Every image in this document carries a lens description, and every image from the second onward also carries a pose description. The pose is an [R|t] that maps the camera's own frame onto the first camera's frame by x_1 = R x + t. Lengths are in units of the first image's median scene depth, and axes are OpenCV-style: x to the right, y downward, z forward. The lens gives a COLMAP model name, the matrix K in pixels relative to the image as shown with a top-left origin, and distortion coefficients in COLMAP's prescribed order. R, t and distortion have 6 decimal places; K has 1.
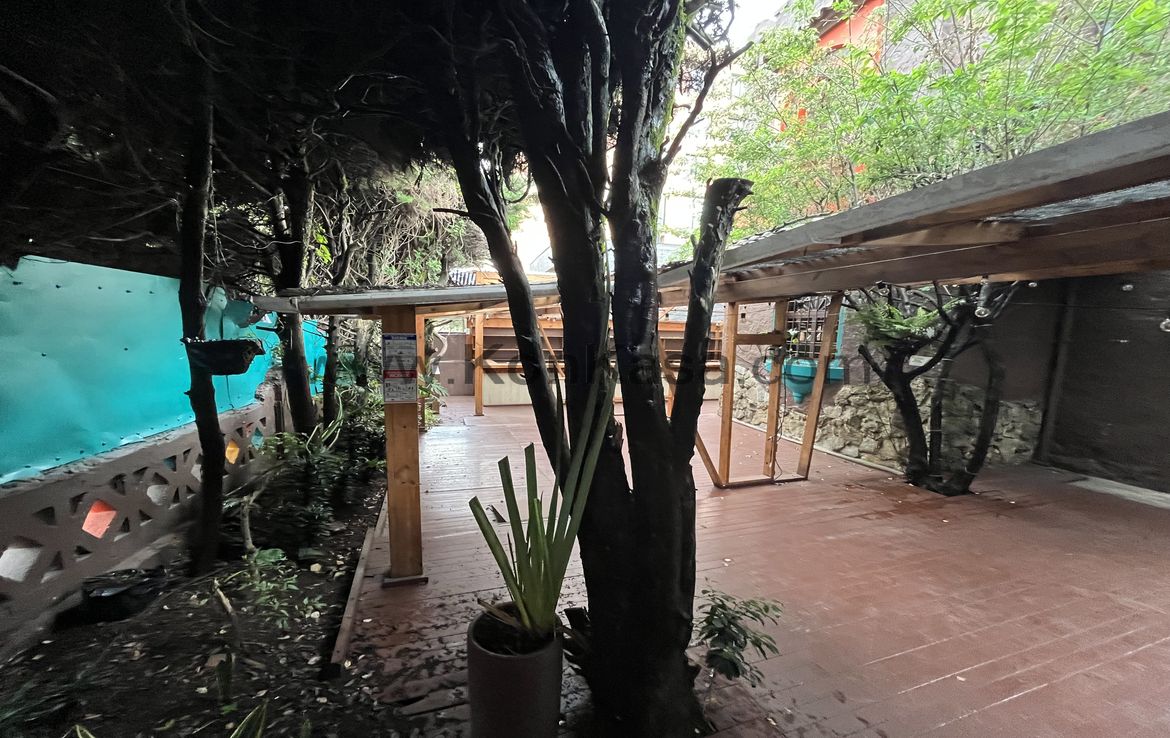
lens RADIAL K [[467.1, 0, 583.4], [0, 467.1, 378.9], [0, 0, 1]] dist [-0.002182, -0.000471]
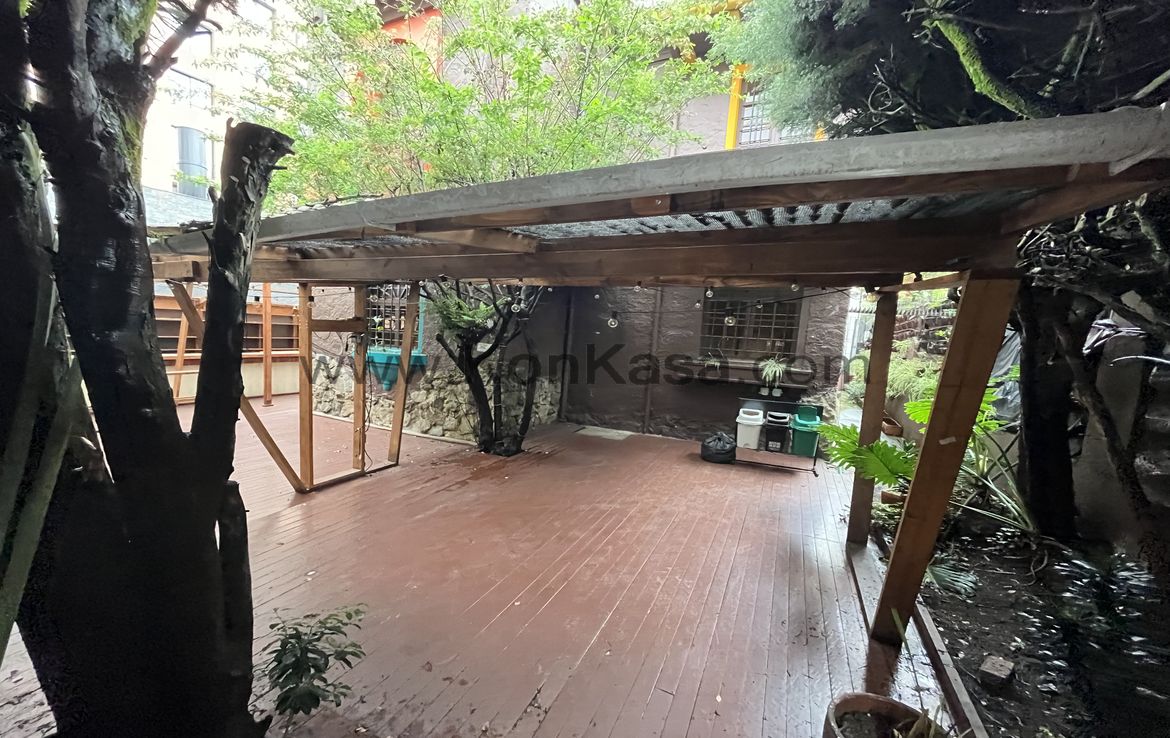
lens RADIAL K [[467.1, 0, 575.0], [0, 467.1, 383.0], [0, 0, 1]] dist [-0.002182, -0.000471]
pose [[0.693770, -0.063703, 0.717374, 0.043389], [0.037947, 0.997930, 0.051918, -0.002617], [-0.719196, -0.008797, 0.694751, 0.020096]]
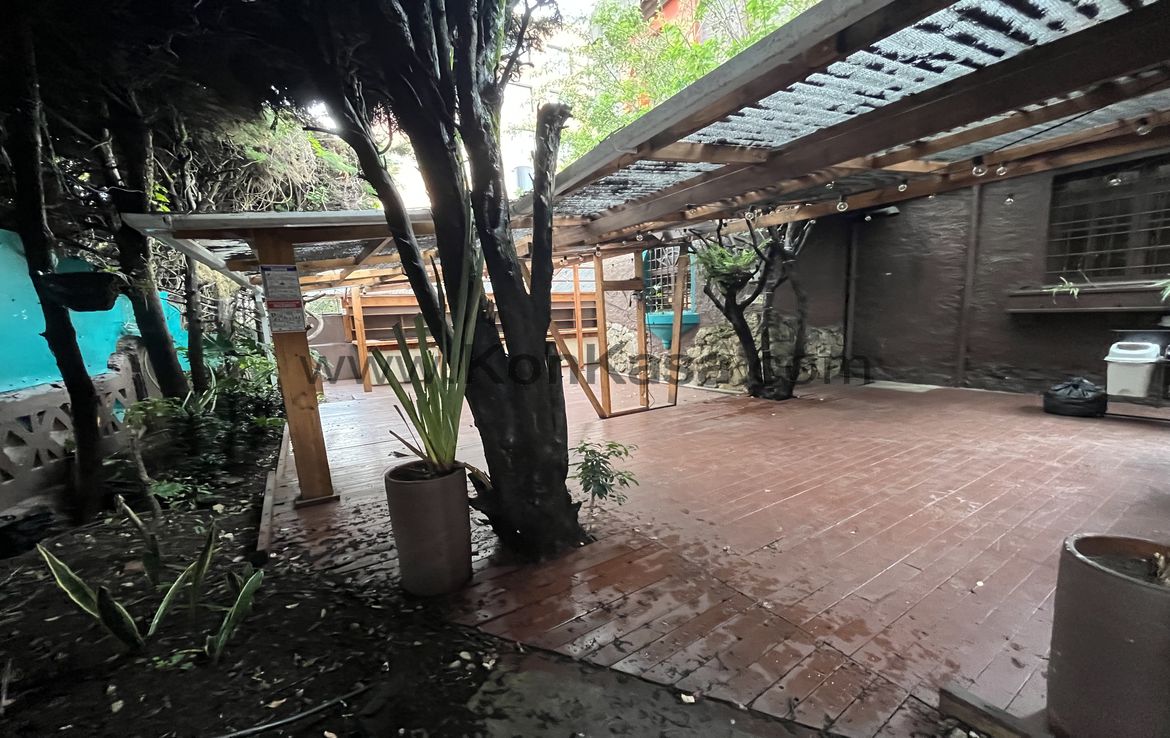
lens RADIAL K [[467.1, 0, 596.9], [0, 467.1, 395.6], [0, 0, 1]] dist [-0.002182, -0.000471]
pose [[0.963924, -0.118542, 0.238326, 0.012136], [0.106564, 0.992335, 0.062576, 0.162544], [-0.243917, -0.034922, 0.969167, -0.166675]]
